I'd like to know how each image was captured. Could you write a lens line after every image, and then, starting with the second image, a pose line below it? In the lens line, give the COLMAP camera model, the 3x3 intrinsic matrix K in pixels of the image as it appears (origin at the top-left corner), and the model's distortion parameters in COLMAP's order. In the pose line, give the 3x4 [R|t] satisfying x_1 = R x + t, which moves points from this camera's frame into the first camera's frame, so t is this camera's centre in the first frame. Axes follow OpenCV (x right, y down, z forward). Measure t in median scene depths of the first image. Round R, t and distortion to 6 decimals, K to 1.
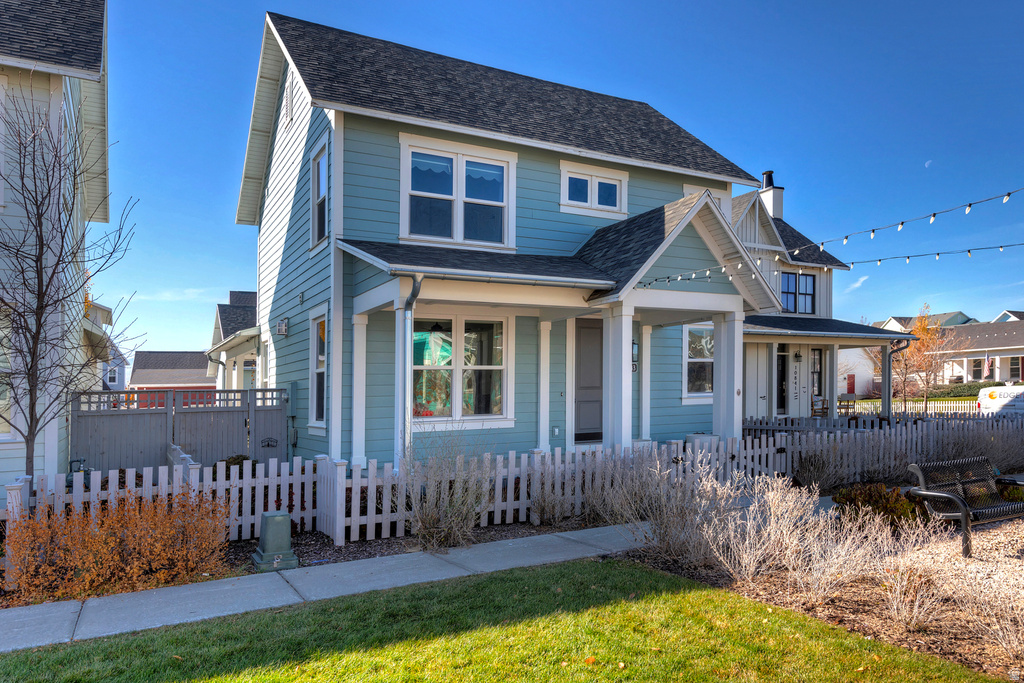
lens RADIAL K [[689.4, 0, 521.1], [0, 689.4, 389.2], [0, 0, 1]] dist [0.037563, -0.007294]
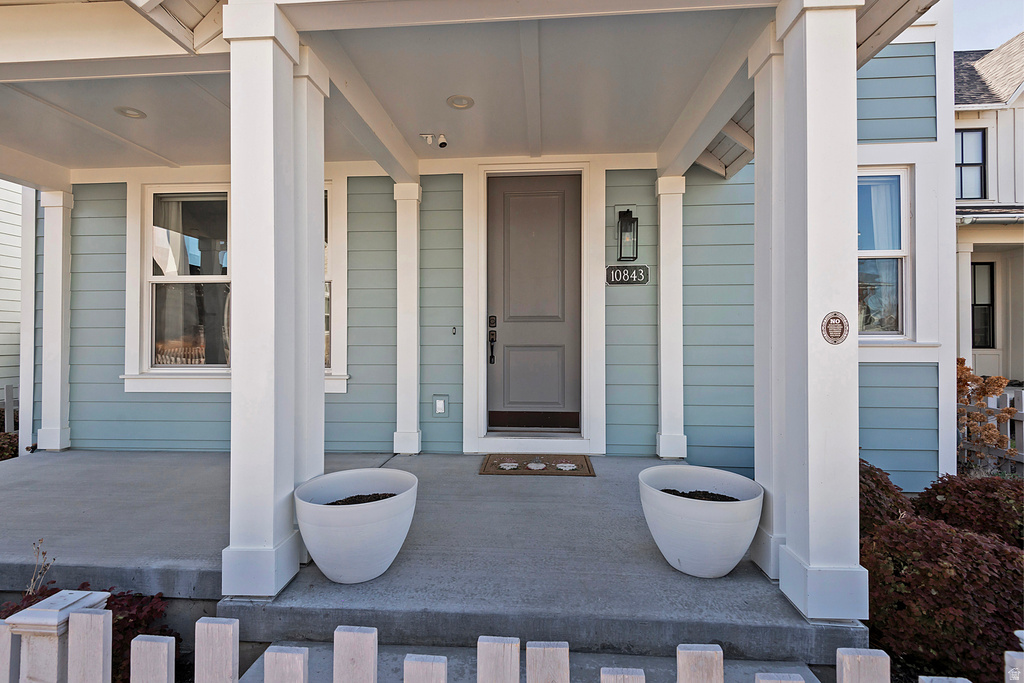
lens RADIAL K [[466.0, 0, 512.5], [0, 466.0, 337.4], [0, 0, 1]] dist [0.014220, -0.002629]
pose [[0.833249, 0.014818, -0.552700, 0.292111], [-0.013135, 0.999889, 0.007006, 0.009762], [0.552742, 0.001422, 0.833351, 0.781204]]
